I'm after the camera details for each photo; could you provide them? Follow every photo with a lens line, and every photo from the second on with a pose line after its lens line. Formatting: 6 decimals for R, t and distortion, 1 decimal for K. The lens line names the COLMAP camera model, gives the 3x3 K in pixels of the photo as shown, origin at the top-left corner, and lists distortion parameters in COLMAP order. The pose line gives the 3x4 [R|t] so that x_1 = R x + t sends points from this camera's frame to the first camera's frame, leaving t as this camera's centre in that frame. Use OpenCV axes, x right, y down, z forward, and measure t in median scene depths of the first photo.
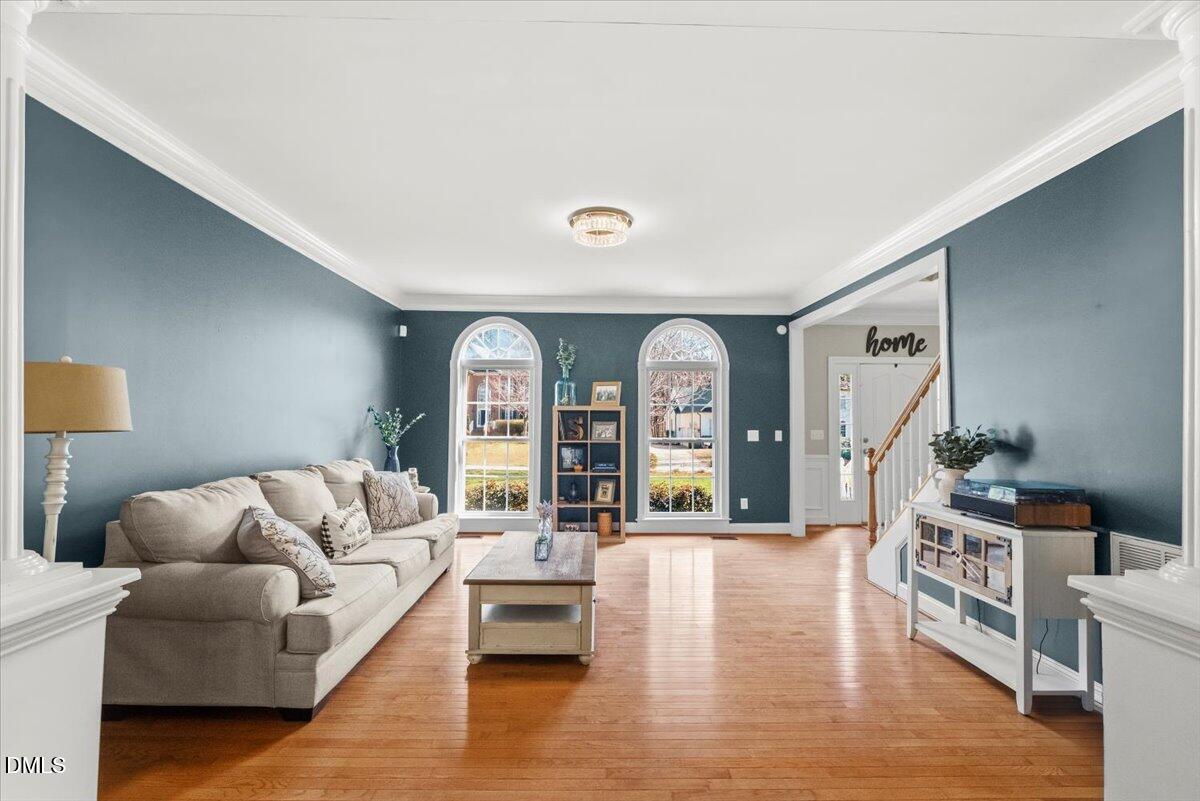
lens RADIAL K [[508.5, 0, 598.5], [0, 508.5, 404.9], [0, 0, 1]] dist [-0.010291, 0.001868]
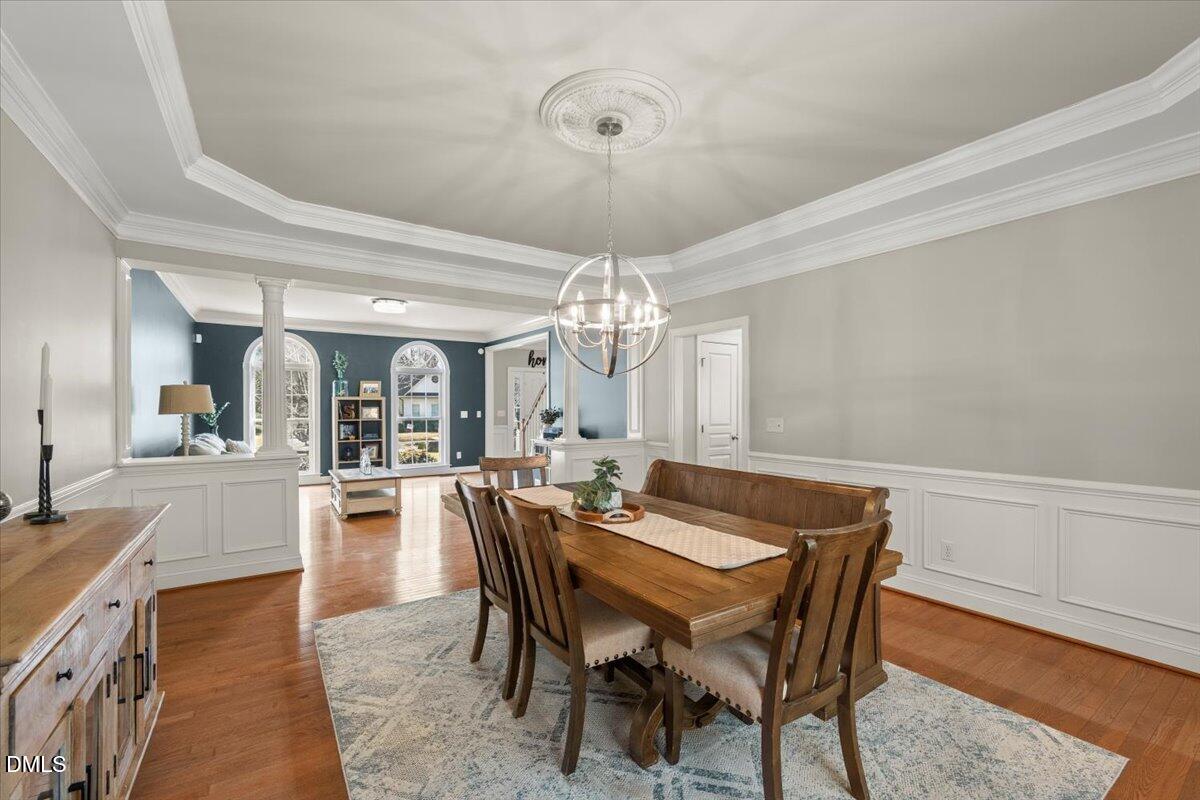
lens RADIAL K [[508.5, 0, 598.9], [0, 508.5, 400.3], [0, 0, 1]] dist [-0.010291, 0.001868]
pose [[0.839142, -0.003860, 0.543899, -0.232723], [-0.008751, 0.999750, 0.020596, -0.024229], [-0.543843, -0.022043, 0.838898, -0.641726]]
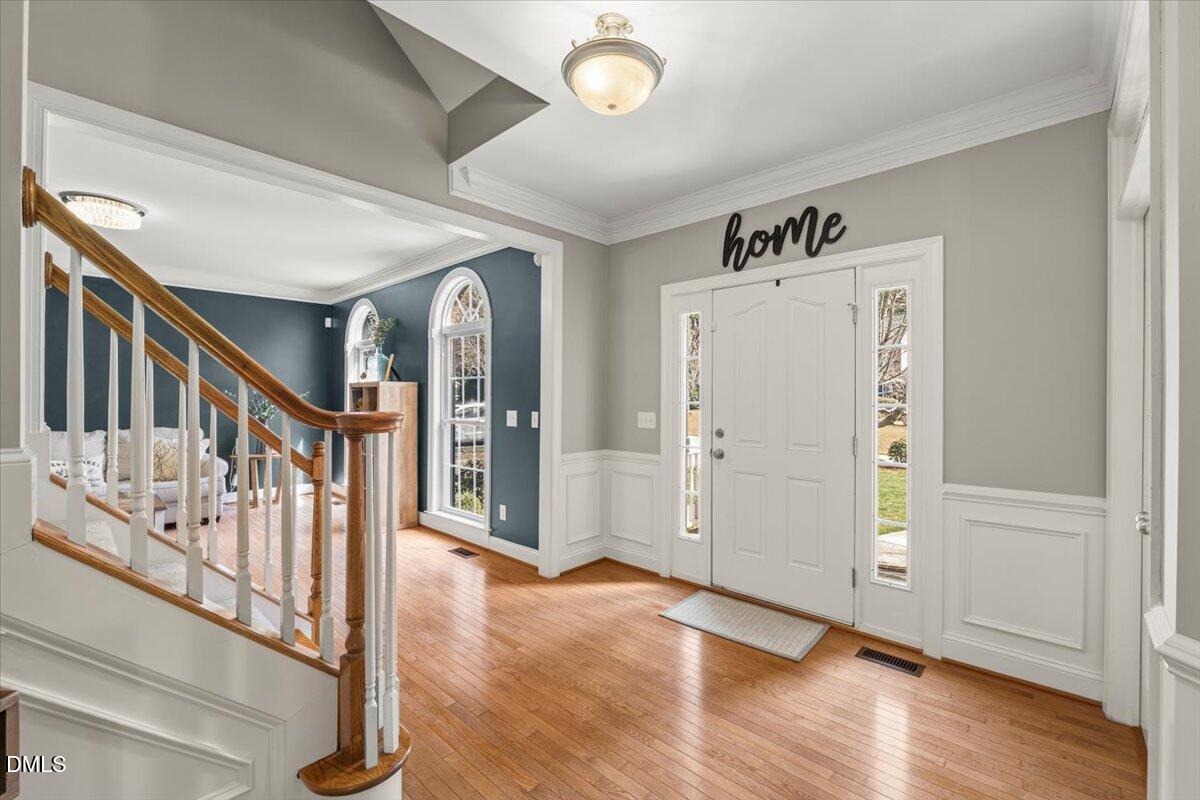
lens RADIAL K [[508.5, 0, 594.3], [0, 508.5, 399.3], [0, 0, 1]] dist [-0.010291, 0.001868]
pose [[0.722495, -0.003824, -0.691366, 0.872875], [0.022718, 0.999576, 0.018212, 0.024029], [0.691003, -0.028865, 0.722275, 0.571302]]
